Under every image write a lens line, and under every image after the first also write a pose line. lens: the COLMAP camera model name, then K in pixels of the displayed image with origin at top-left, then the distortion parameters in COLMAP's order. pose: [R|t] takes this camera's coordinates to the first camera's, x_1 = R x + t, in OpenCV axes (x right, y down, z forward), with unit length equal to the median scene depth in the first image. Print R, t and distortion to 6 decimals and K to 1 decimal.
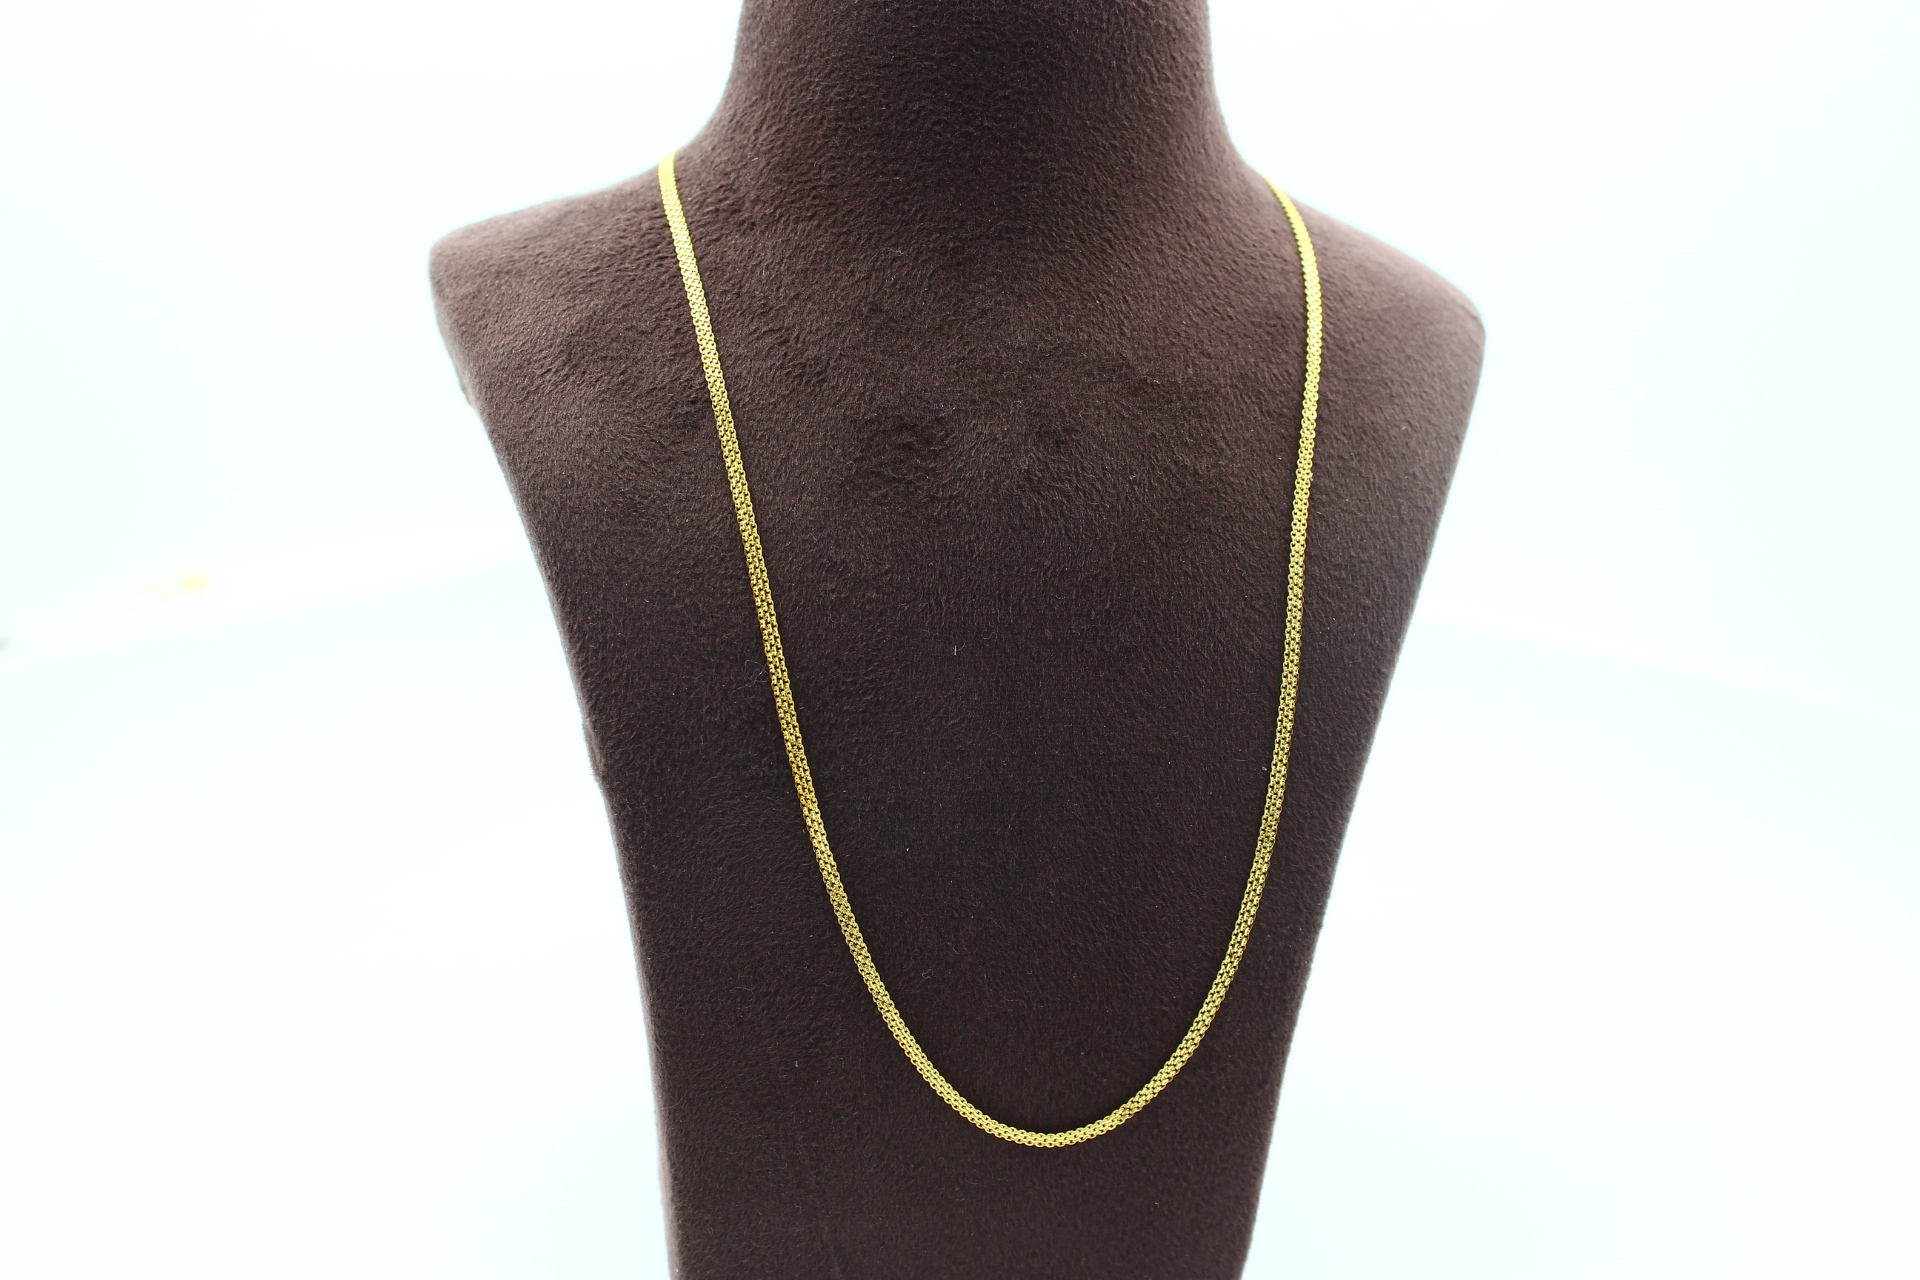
lens RADIAL K [[2211.4, 0, 960.0], [0, 2211.4, 640.0], [0, 0, 1]] dist [-0.106284, 0.069684]
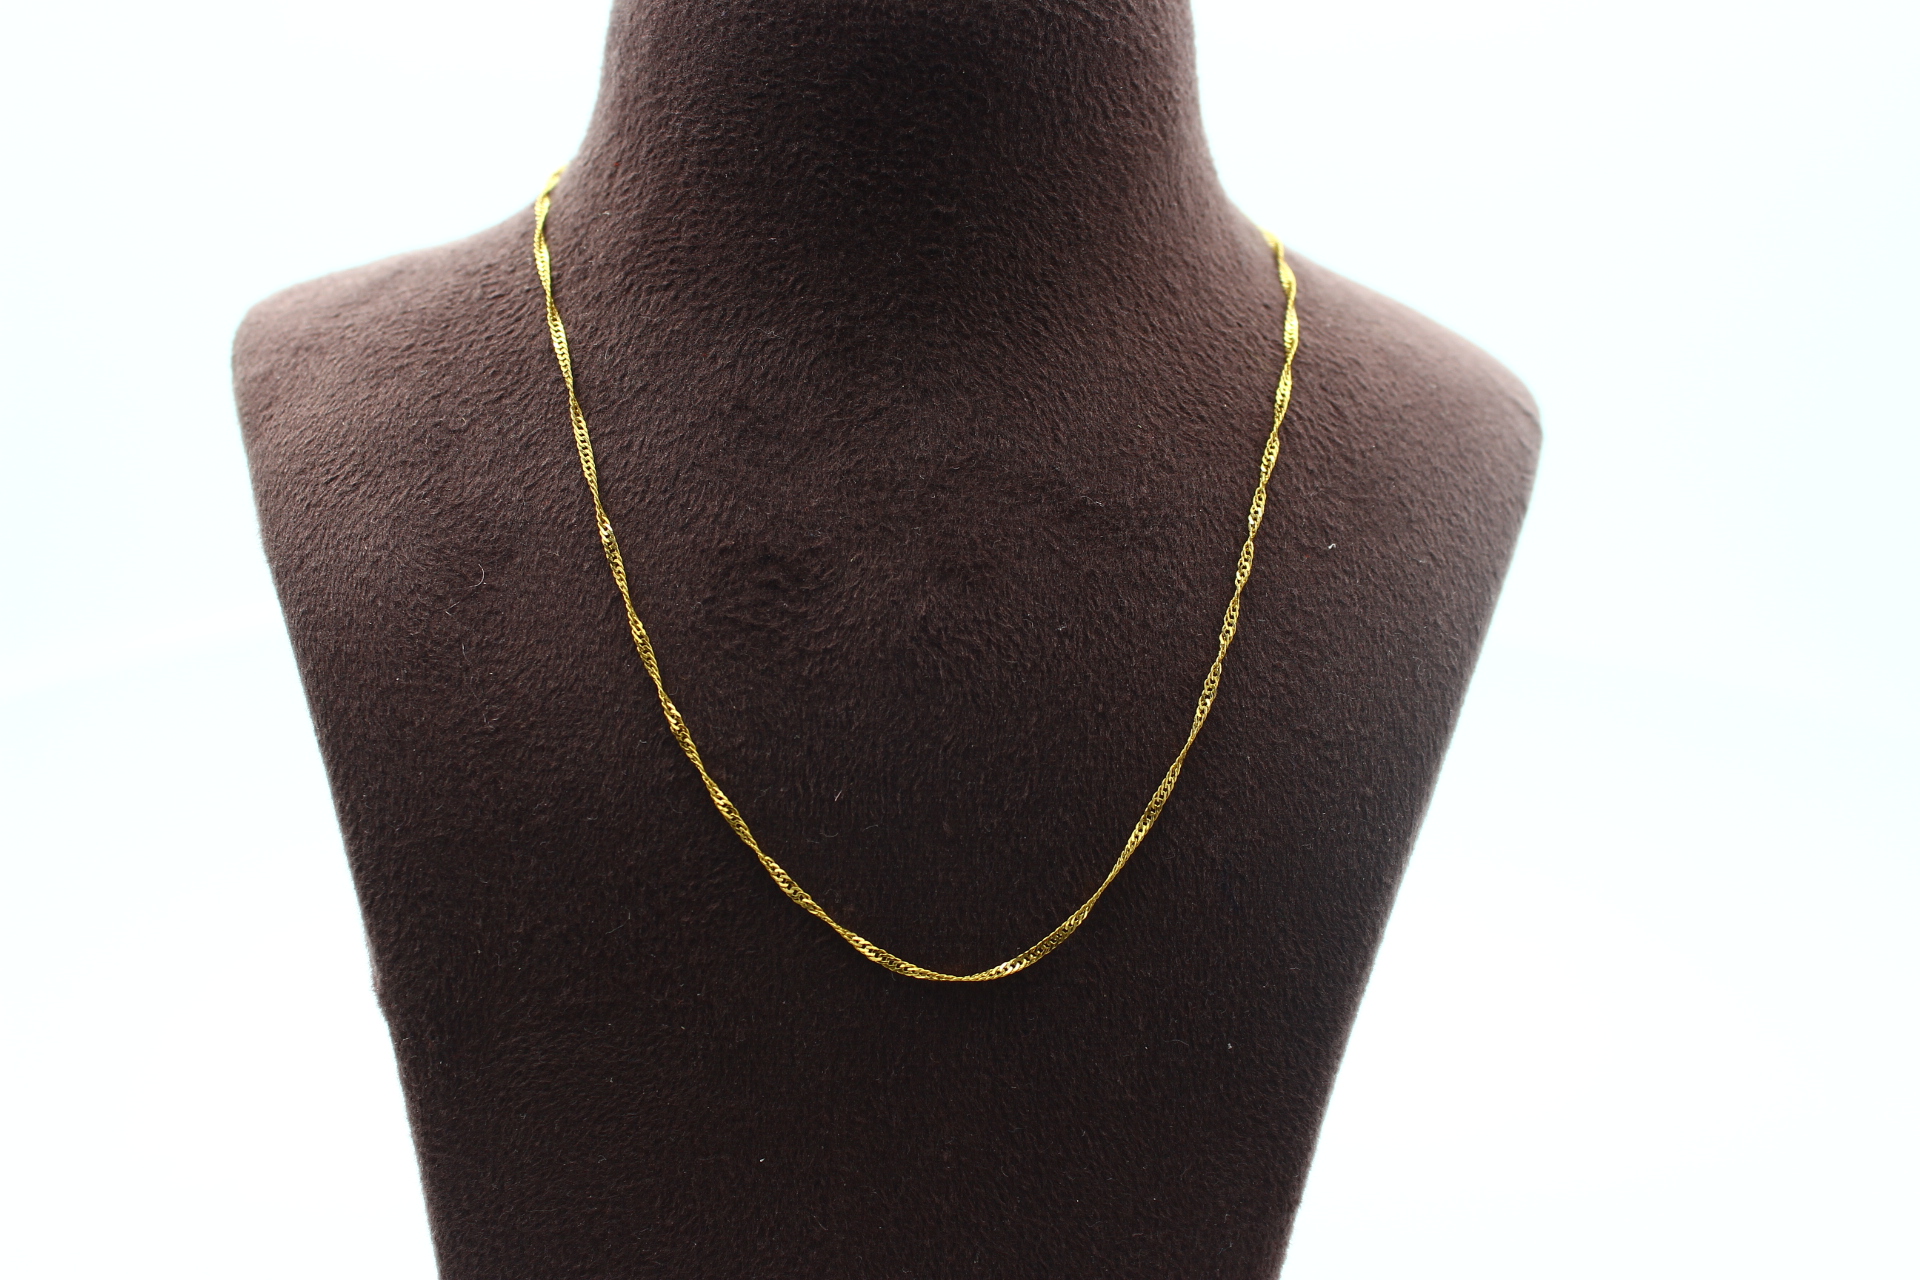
lens RADIAL K [[2211.4, 0, 960.0], [0, 2211.4, 640.0], [0, 0, 1]] dist [-0.106284, 0.069684]
pose [[0.998081, 0.020627, -0.058381, 0.086147], [-0.020816, 0.999780, -0.002630, -0.065477], [0.058314, 0.003840, 0.998291, 0.218160]]
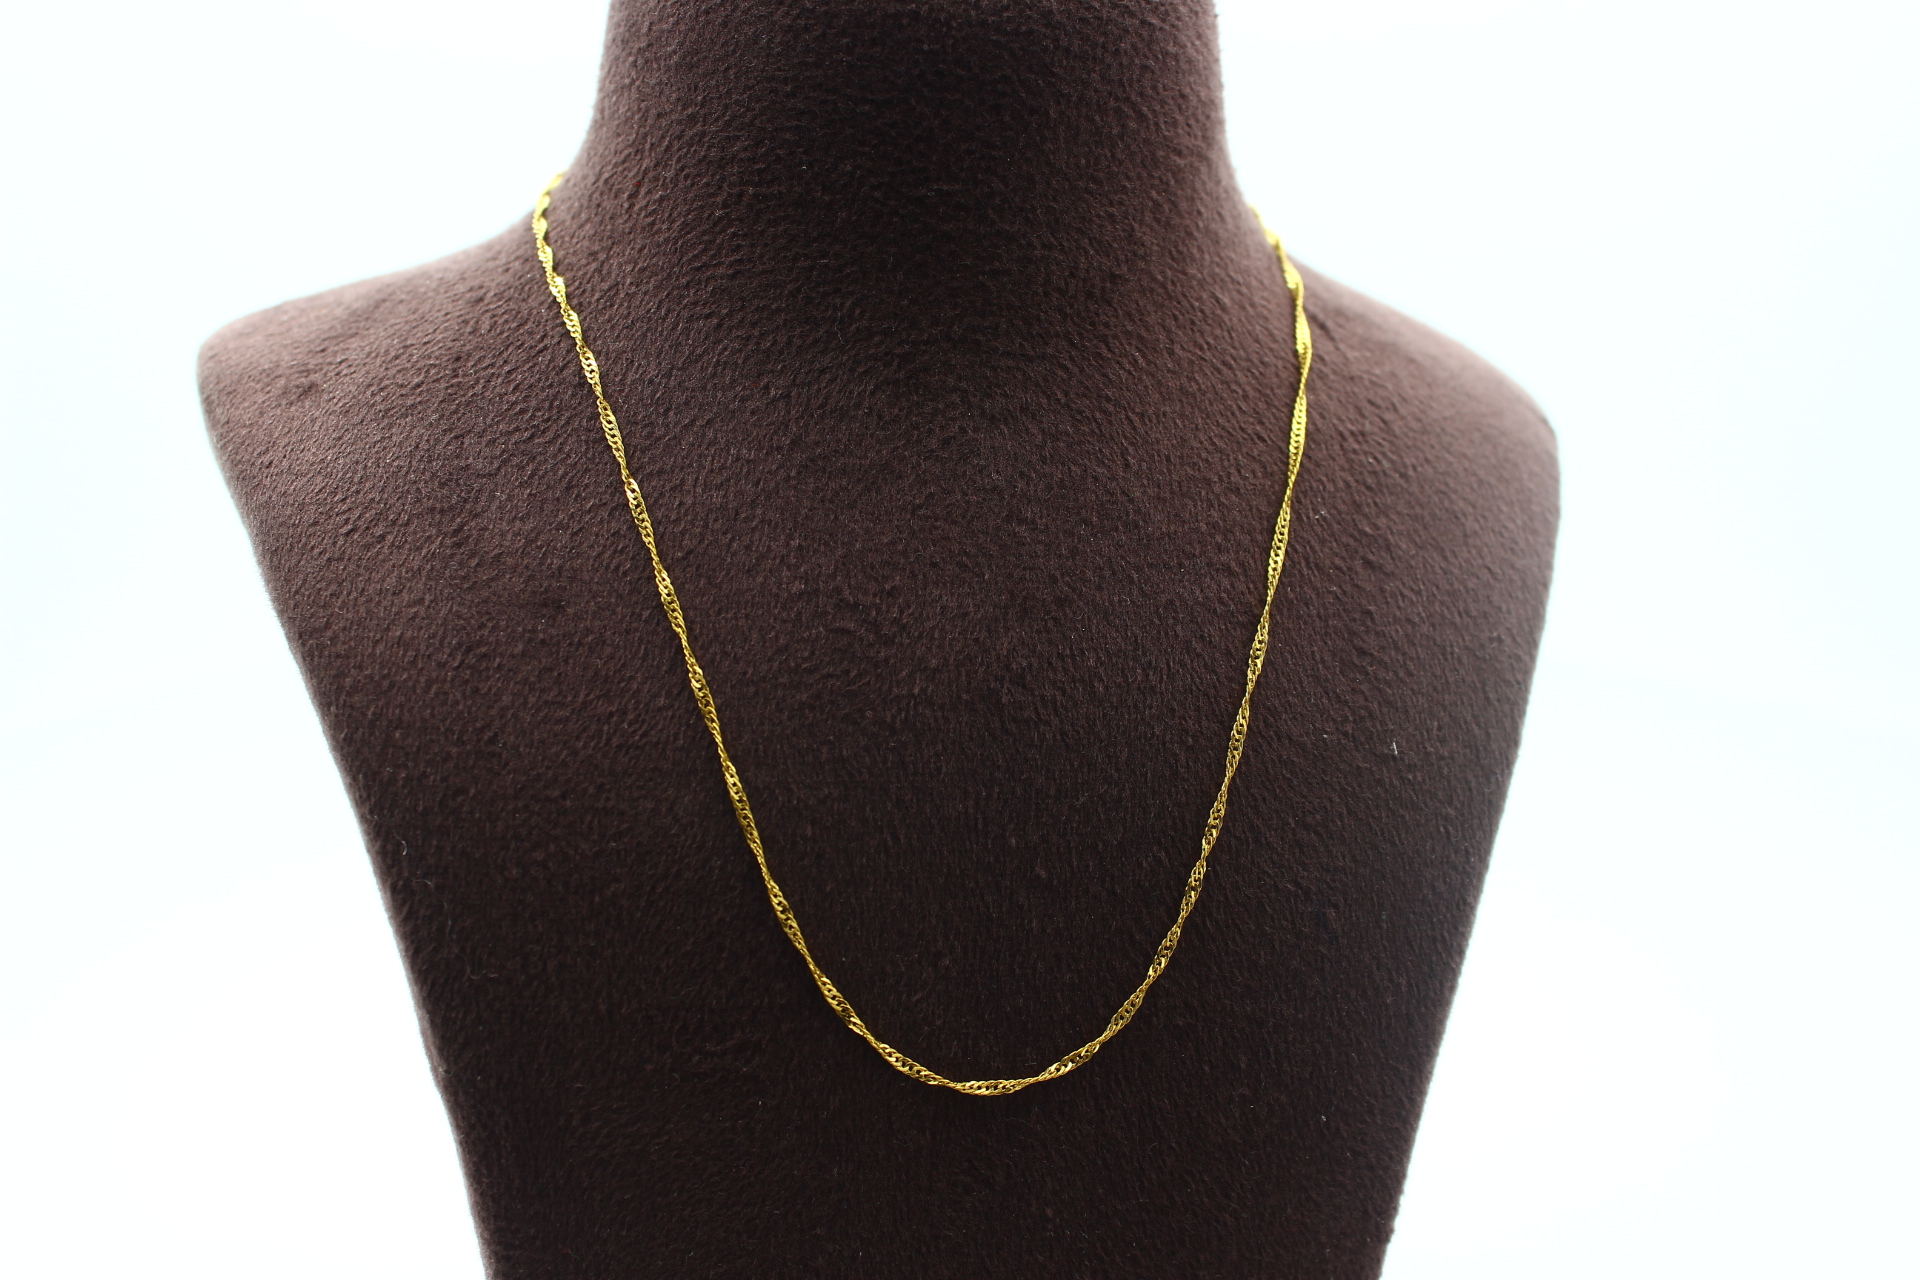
lens RADIAL K [[2211.4, 0, 960.0], [0, 2211.4, 640.0], [0, 0, 1]] dist [-0.106284, 0.069684]
pose [[0.997301, -0.019099, 0.070891, -0.037778], [0.018954, 0.999817, 0.002719, -0.082265], [-0.070930, -0.001368, 0.997480, 0.250807]]
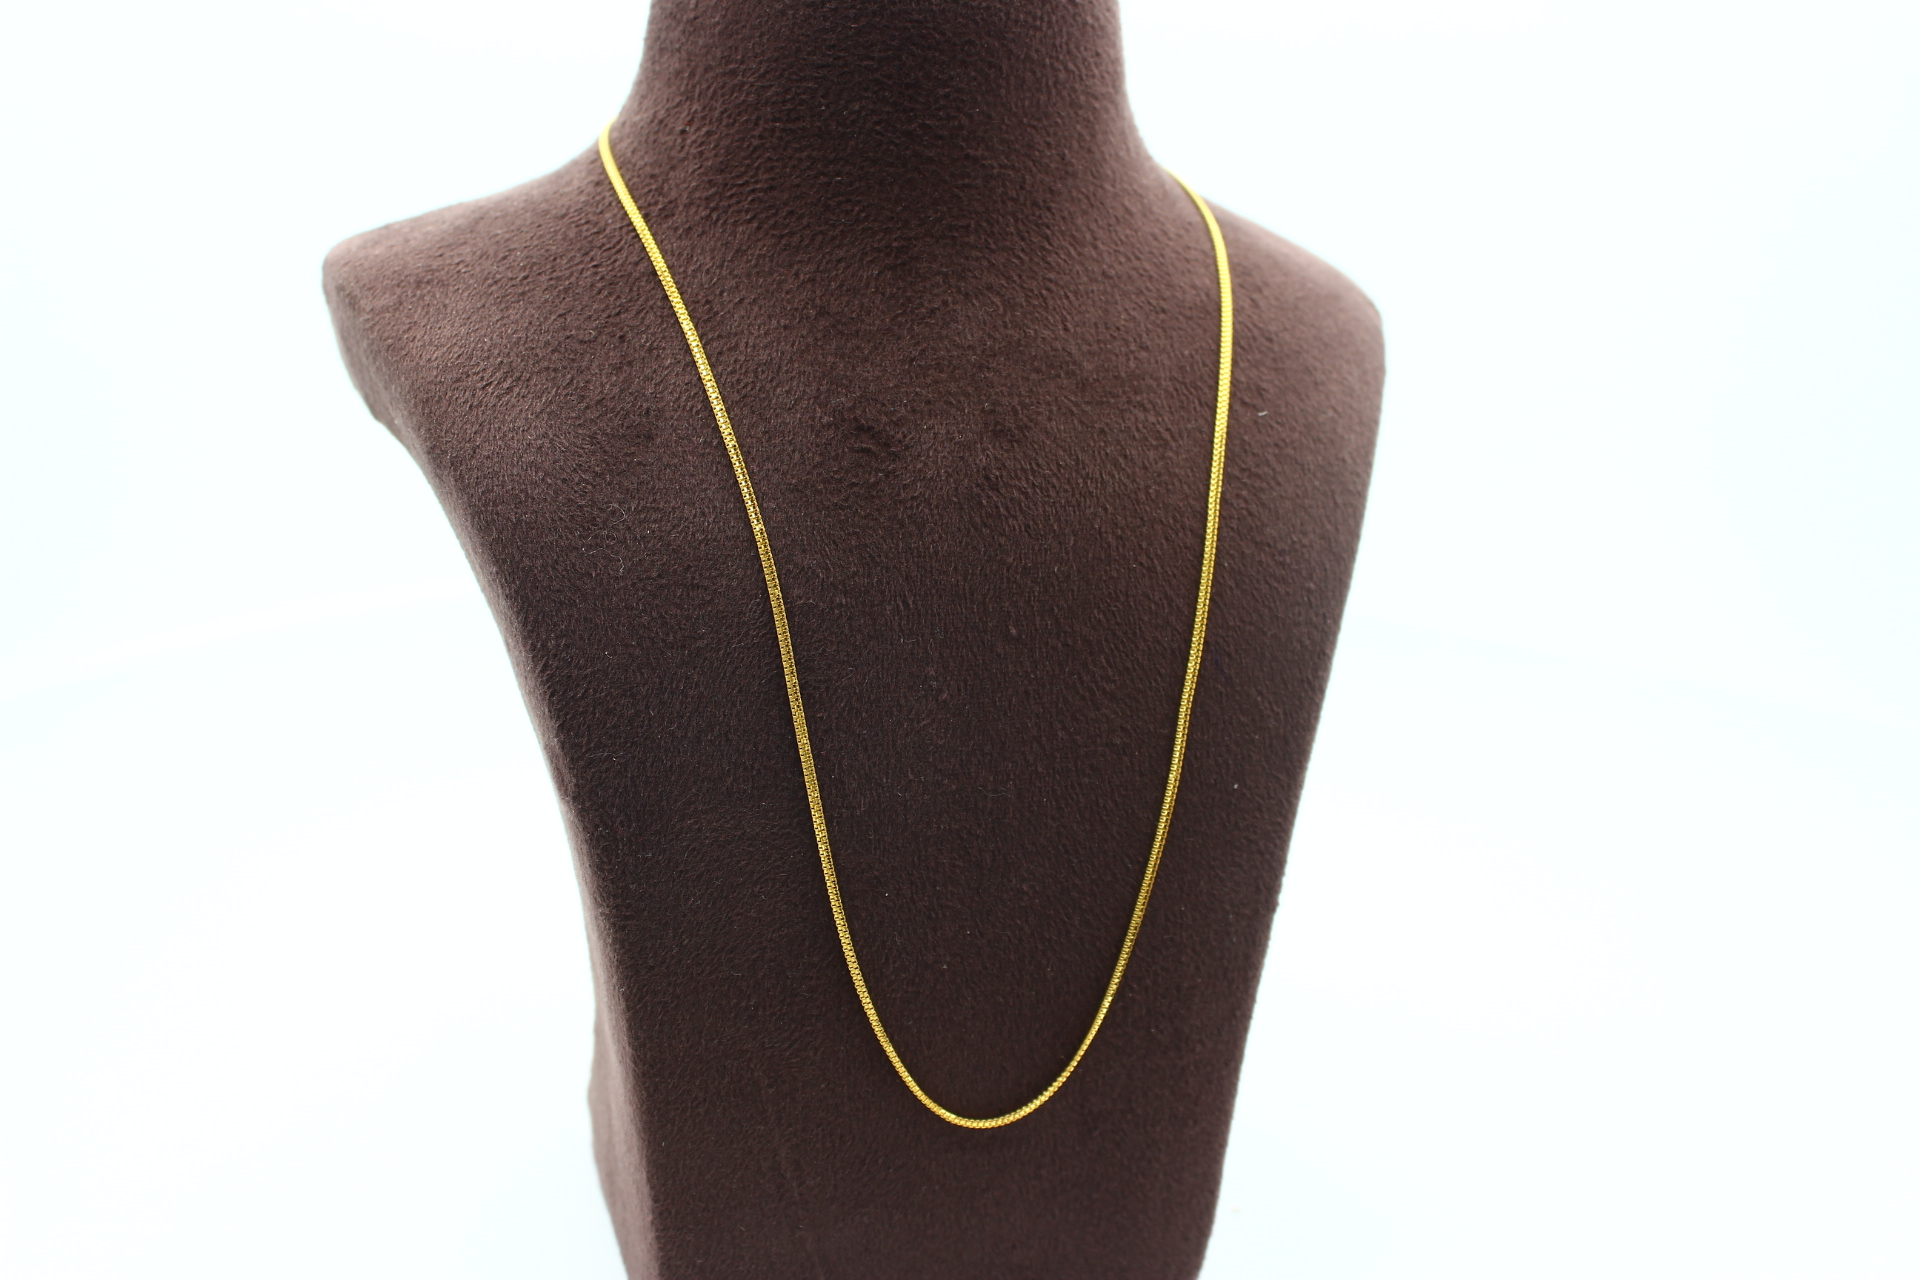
lens RADIAL K [[2211.4, 0, 960.0], [0, 2211.4, 640.0], [0, 0, 1]] dist [-0.106284, 0.069684]
pose [[0.988238, -0.045393, 0.146030, -0.127464], [0.044453, 0.998964, 0.009690, -0.009101], [-0.146319, -0.003084, 0.989233, 0.009254]]
